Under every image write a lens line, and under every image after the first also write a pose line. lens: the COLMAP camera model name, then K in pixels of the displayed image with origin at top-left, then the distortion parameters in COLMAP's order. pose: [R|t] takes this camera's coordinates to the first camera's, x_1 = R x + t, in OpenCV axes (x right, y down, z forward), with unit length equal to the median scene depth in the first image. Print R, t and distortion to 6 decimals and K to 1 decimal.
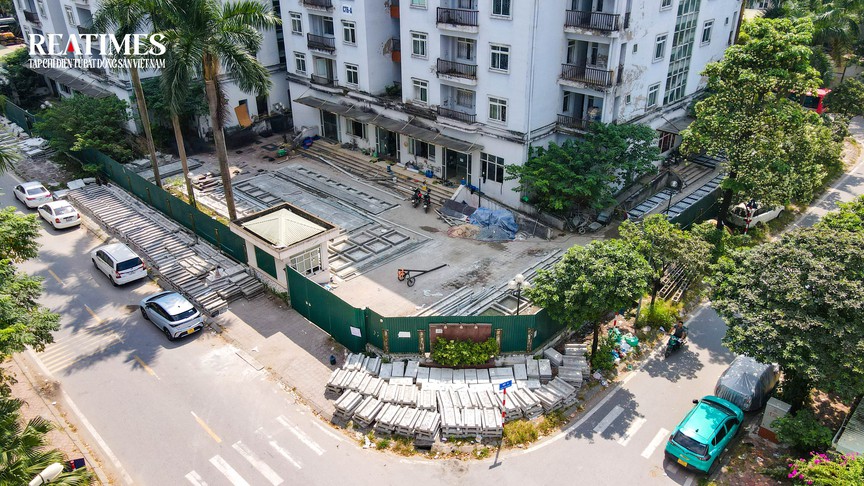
lens RADIAL K [[612.2, 0, 430.2], [0, 612.2, 240.9], [0, 0, 1]] dist [0.009278, 0.002847]
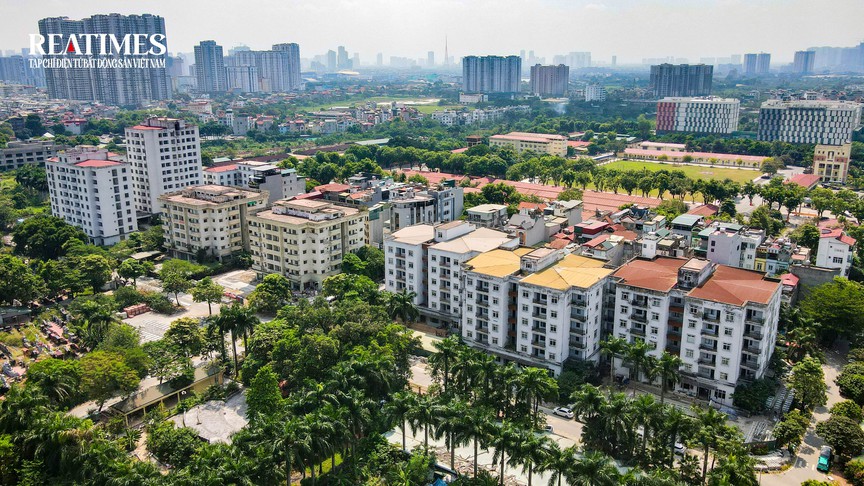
lens RADIAL K [[612.2, 0, 434.4], [0, 612.2, 241.8], [0, 0, 1]] dist [0.009278, 0.002847]
pose [[0.987926, -0.023888, 0.153073, -1.857896], [0.059288, 0.971124, -0.231091, -0.244006], [-0.143132, 0.237376, 0.960815, -2.044093]]
